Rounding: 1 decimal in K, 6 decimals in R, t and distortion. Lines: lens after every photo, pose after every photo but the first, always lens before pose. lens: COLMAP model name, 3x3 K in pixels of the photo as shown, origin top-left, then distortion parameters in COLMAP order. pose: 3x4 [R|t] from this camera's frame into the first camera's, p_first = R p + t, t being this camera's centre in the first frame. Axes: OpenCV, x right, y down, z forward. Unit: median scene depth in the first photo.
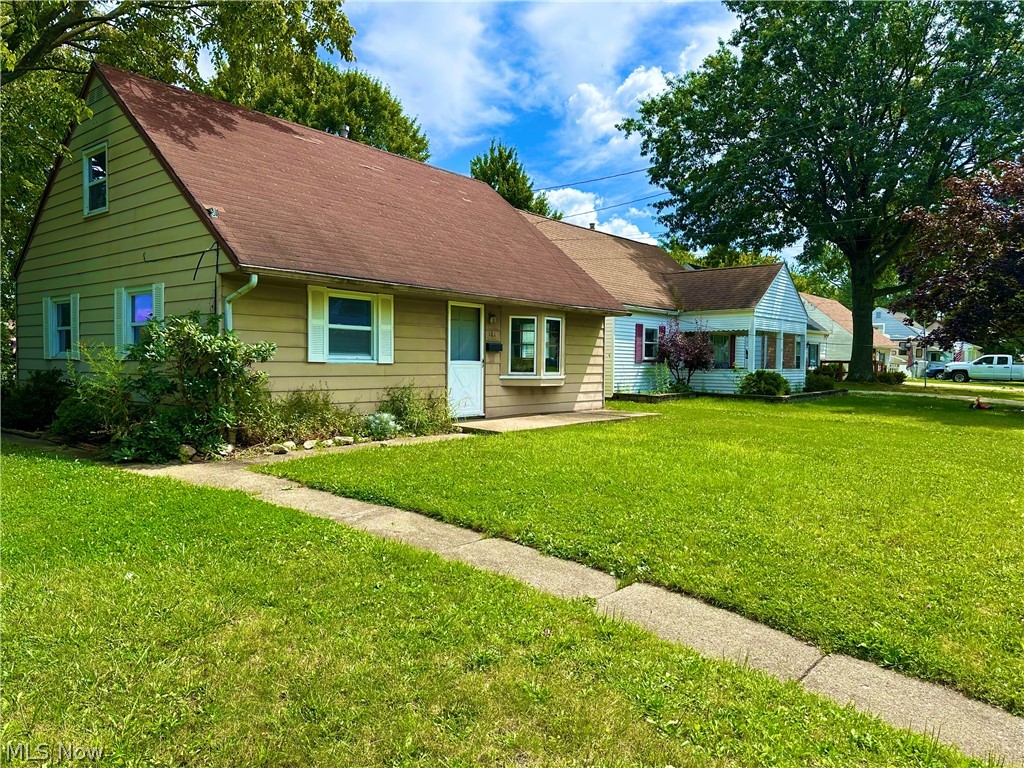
lens RADIAL K [[725.1, 0, 512.0], [0, 725.1, 384.0], [0, 0, 1]] dist [0.090579, -0.002401]
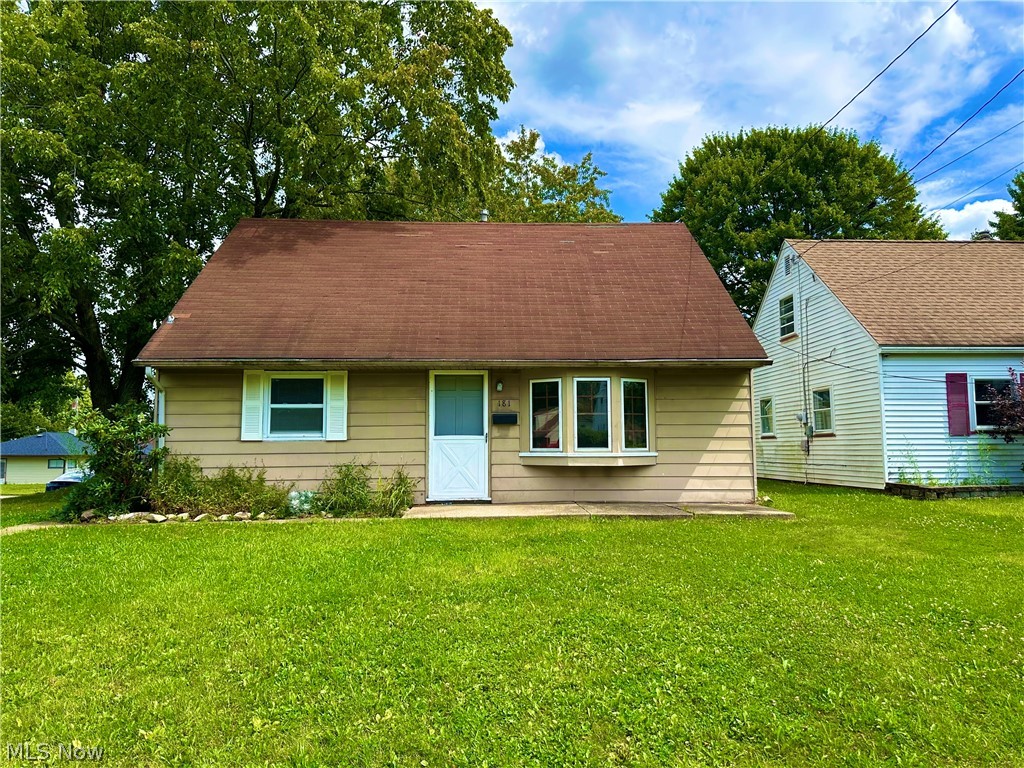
lens RADIAL K [[725.1, 0, 512.0], [0, 725.1, 384.0], [0, 0, 1]] dist [0.090579, -0.002401]
pose [[0.666162, -0.074889, -0.742038, 0.708111], [-0.009409, 0.994023, -0.108766, 0.000711], [0.745748, 0.079438, 0.661476, 0.515899]]
